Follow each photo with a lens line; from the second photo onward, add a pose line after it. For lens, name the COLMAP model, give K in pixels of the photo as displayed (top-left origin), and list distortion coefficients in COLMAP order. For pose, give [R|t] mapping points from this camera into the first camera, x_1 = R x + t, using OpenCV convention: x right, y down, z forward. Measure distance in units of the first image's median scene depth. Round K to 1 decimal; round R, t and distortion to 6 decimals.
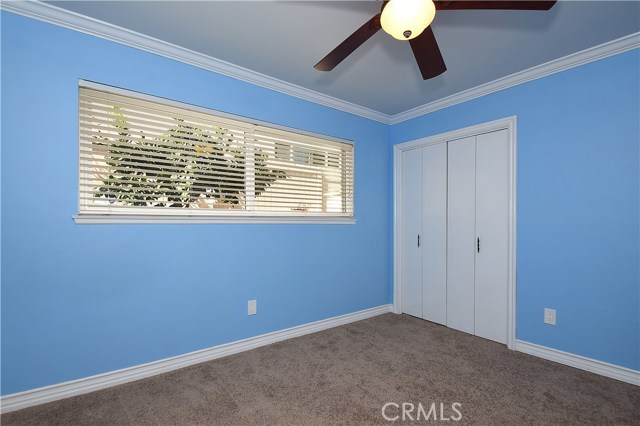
lens RADIAL K [[302.7, 0, 324.4], [0, 302.7, 222.4], [0, 0, 1]] dist [-0.001021, -0.000398]
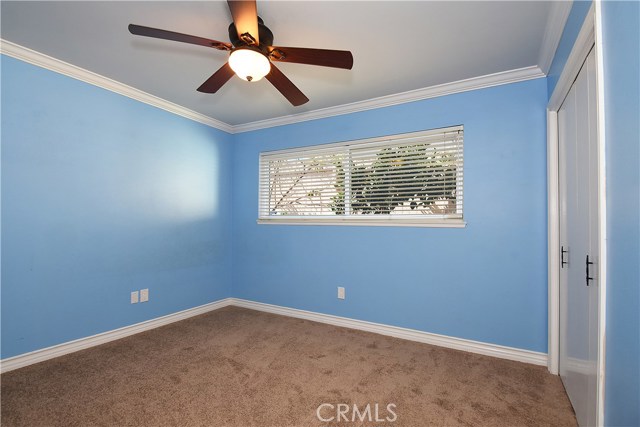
lens RADIAL K [[302.7, 0, 324.4], [0, 302.7, 222.9], [0, 0, 1]] dist [-0.001021, -0.000398]
pose [[0.393750, -0.004196, -0.919208, 0.756545], [-0.009726, 0.999915, -0.008731, 0.002691], [0.919166, 0.012378, 0.393675, 0.378823]]
